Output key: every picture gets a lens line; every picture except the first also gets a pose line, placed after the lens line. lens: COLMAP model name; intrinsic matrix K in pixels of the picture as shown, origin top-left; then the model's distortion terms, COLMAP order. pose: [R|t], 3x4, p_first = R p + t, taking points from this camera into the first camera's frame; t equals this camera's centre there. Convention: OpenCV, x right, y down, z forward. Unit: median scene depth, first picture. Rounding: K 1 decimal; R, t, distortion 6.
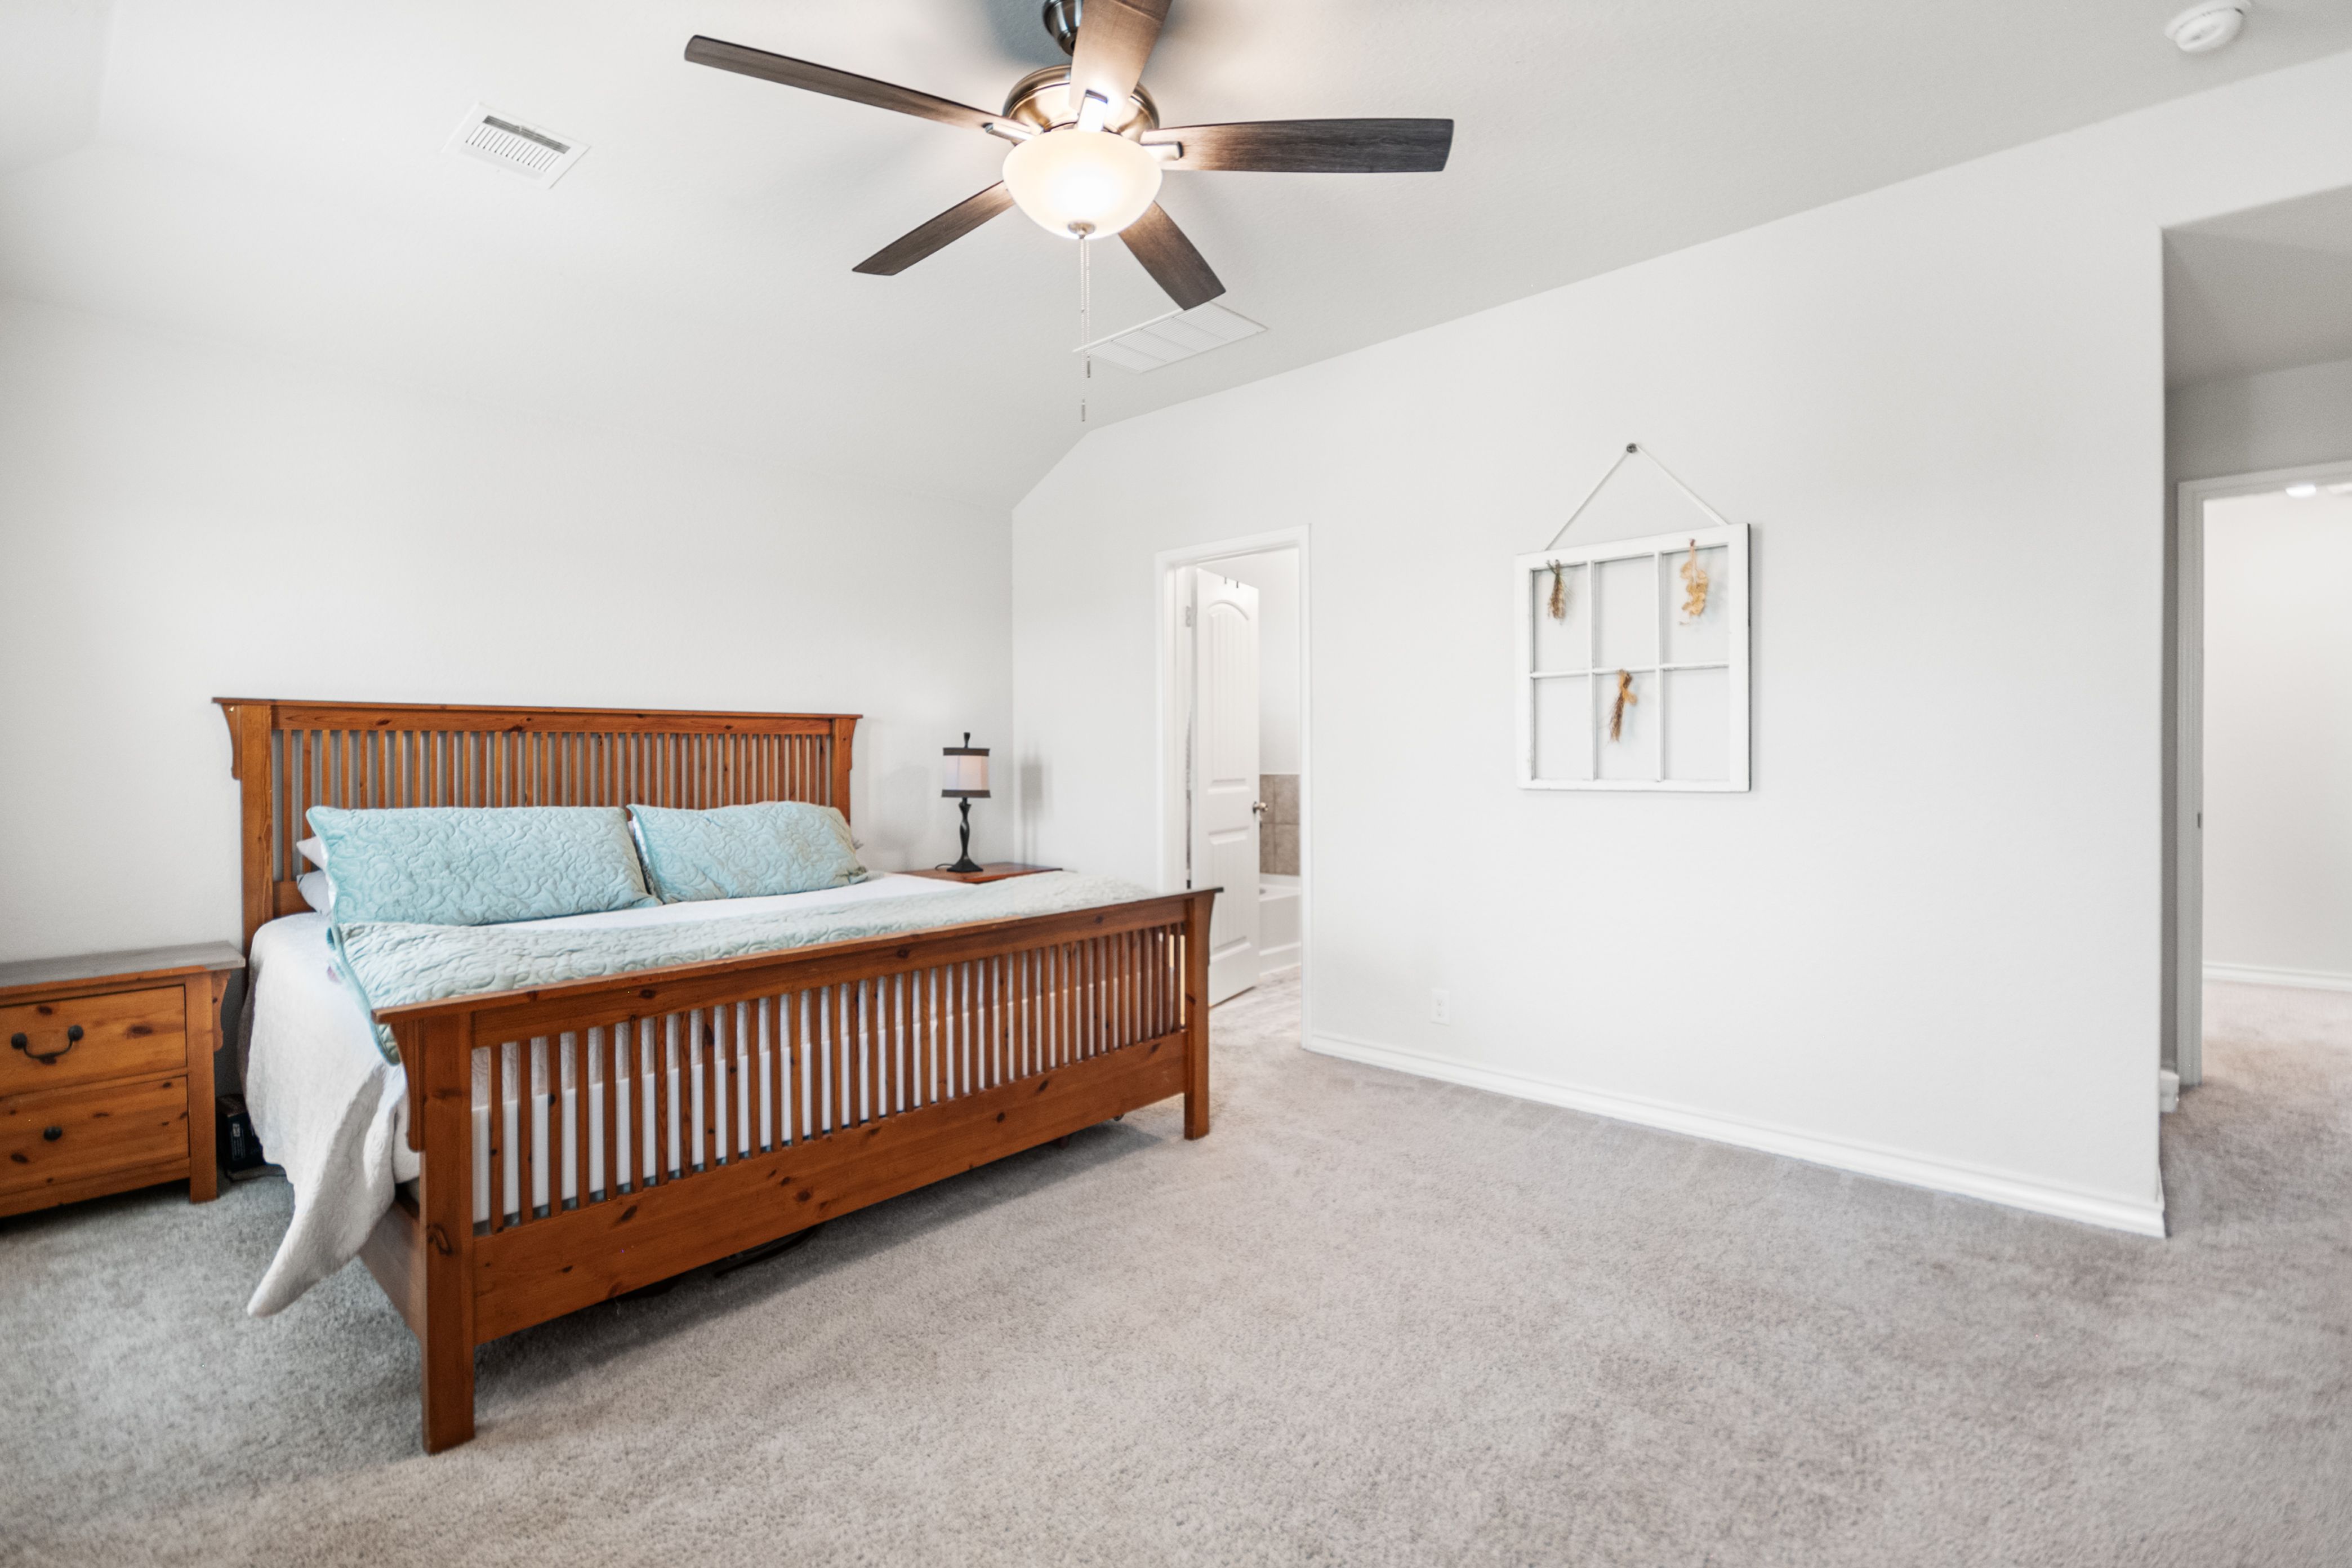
lens RADIAL K [[1063.9, 0, 1176.3], [0, 1063.9, 772.9], [0, 0, 1]] dist [-0.000796, -0.000184]
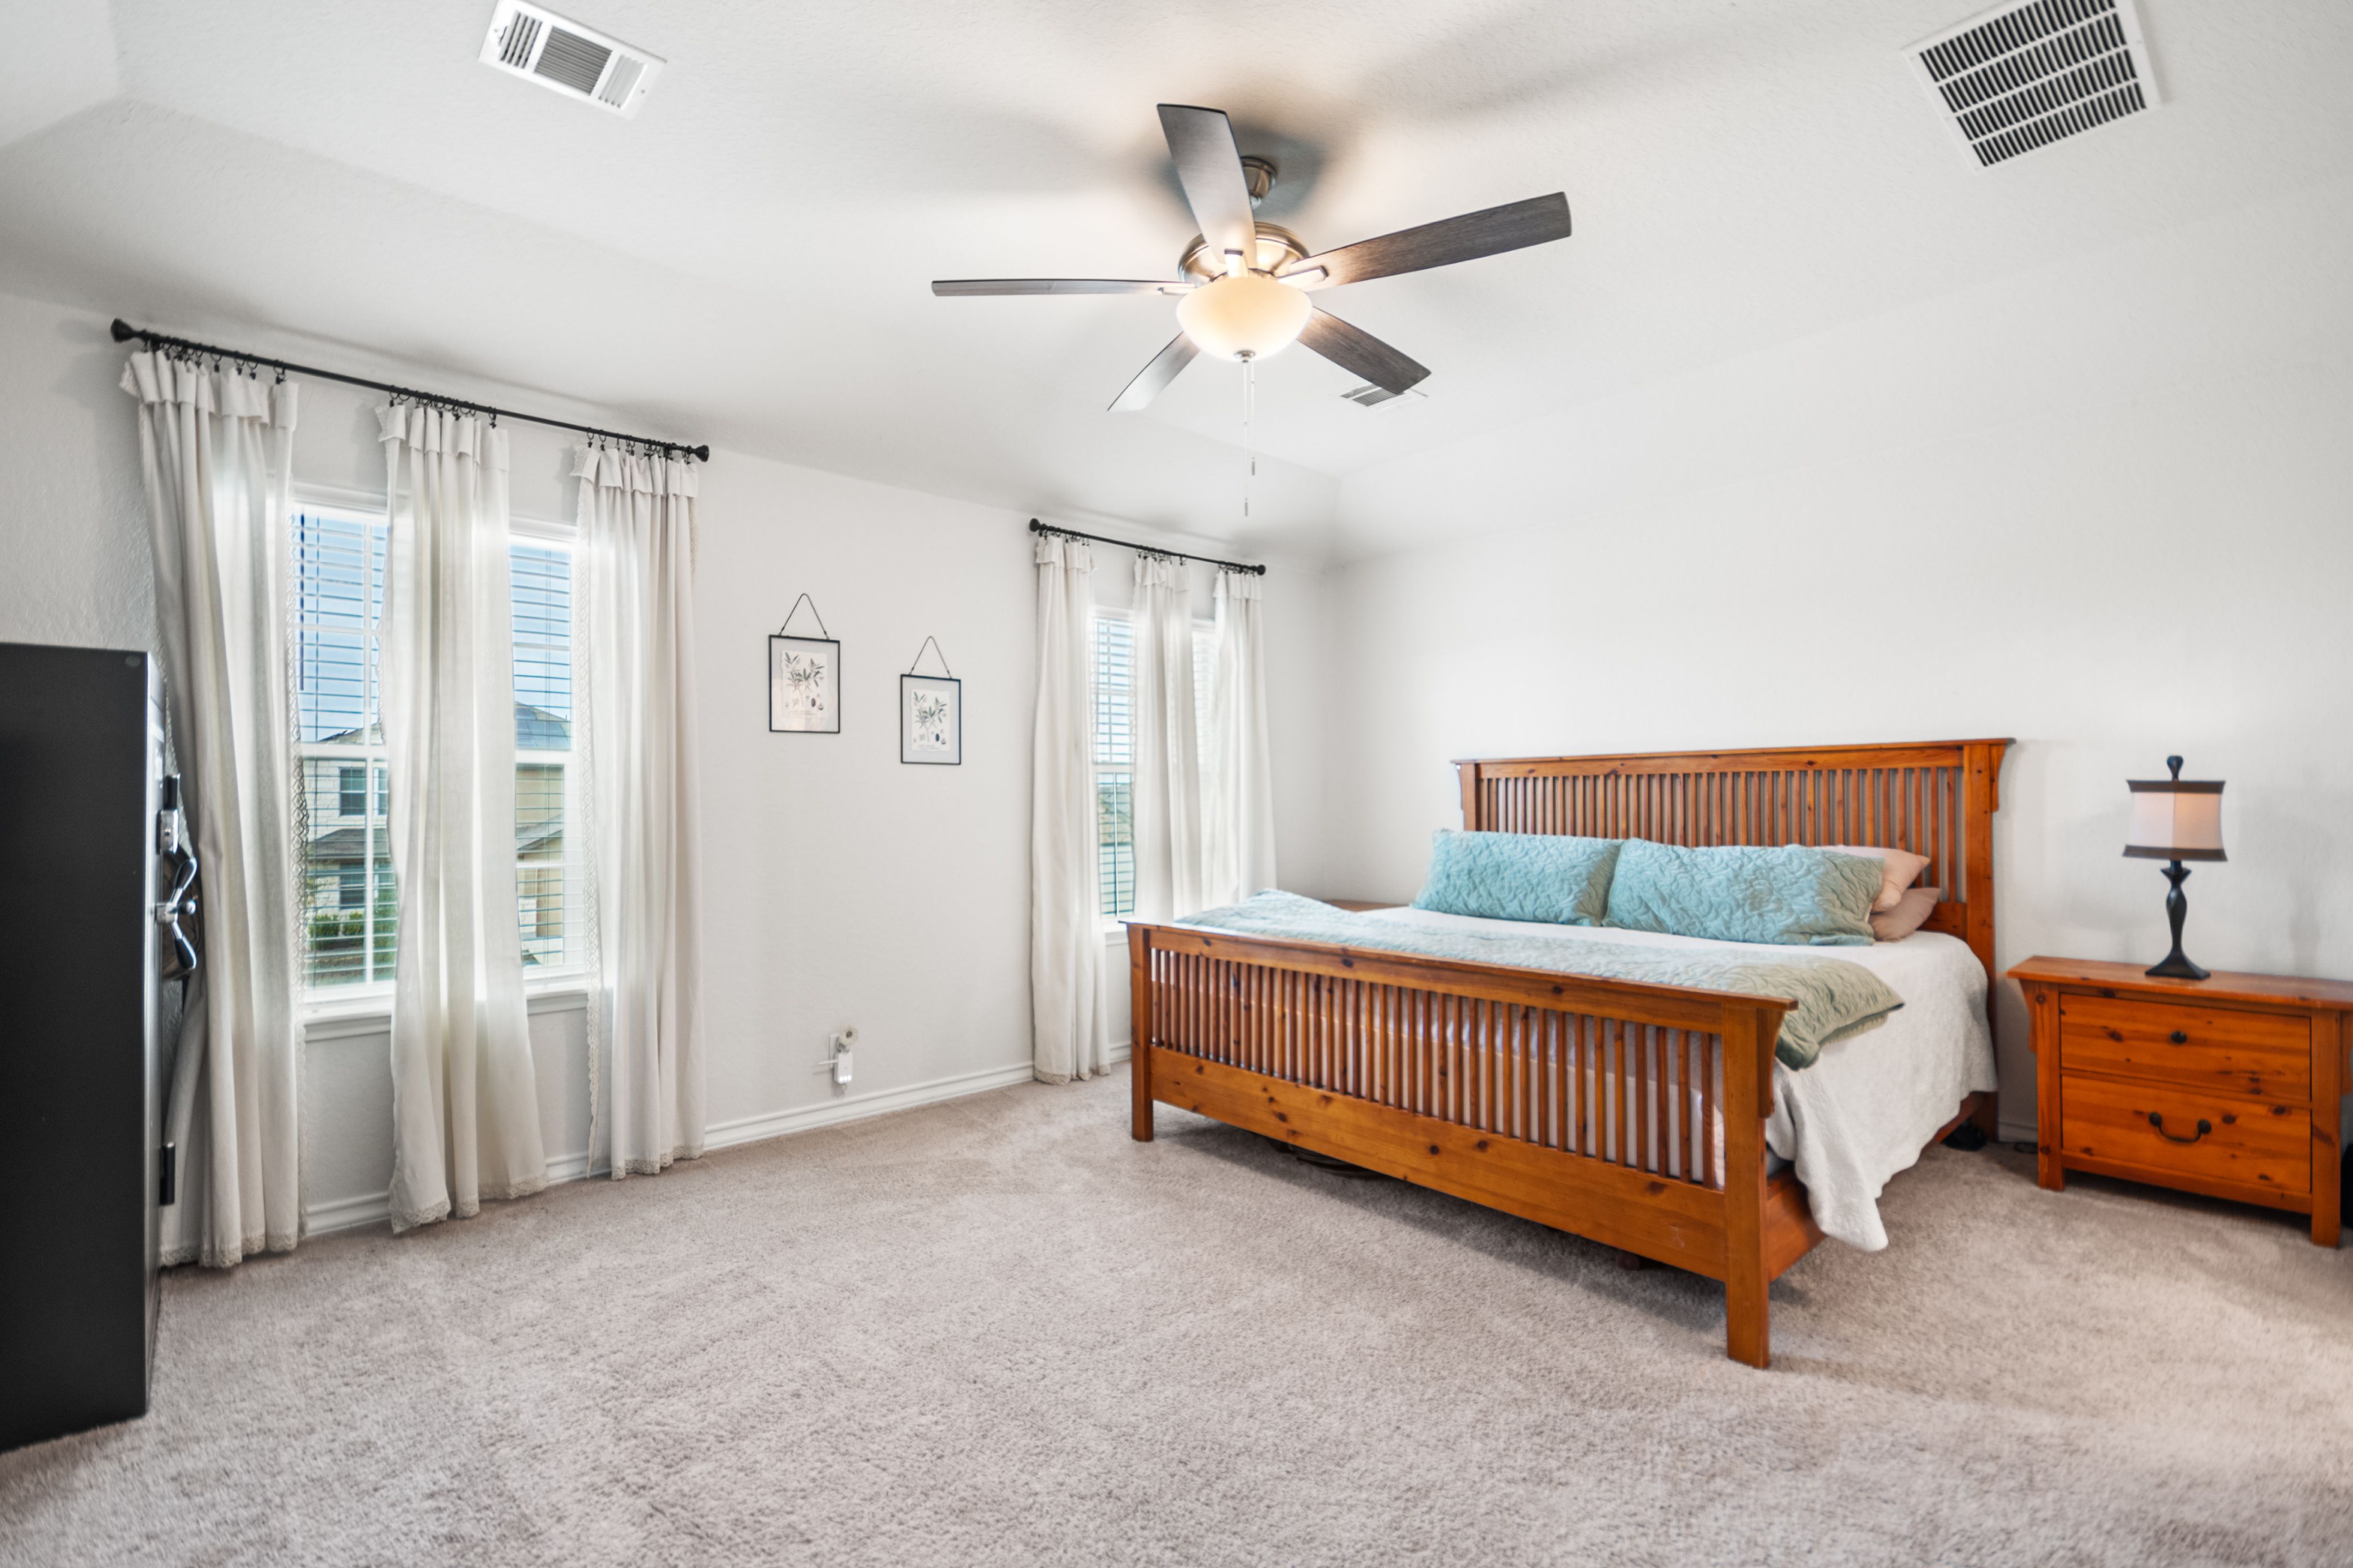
lens RADIAL K [[1064.3, 0, 1177.2], [0, 1064.3, 796.6], [0, 0, 1]] dist [-0.000796, -0.000184]
pose [[-0.103792, 0.005999, -0.994581, 0.644200], [-0.007229, 0.999951, 0.006786, -0.018299], [0.994573, 0.007894, -0.103744, 0.620054]]
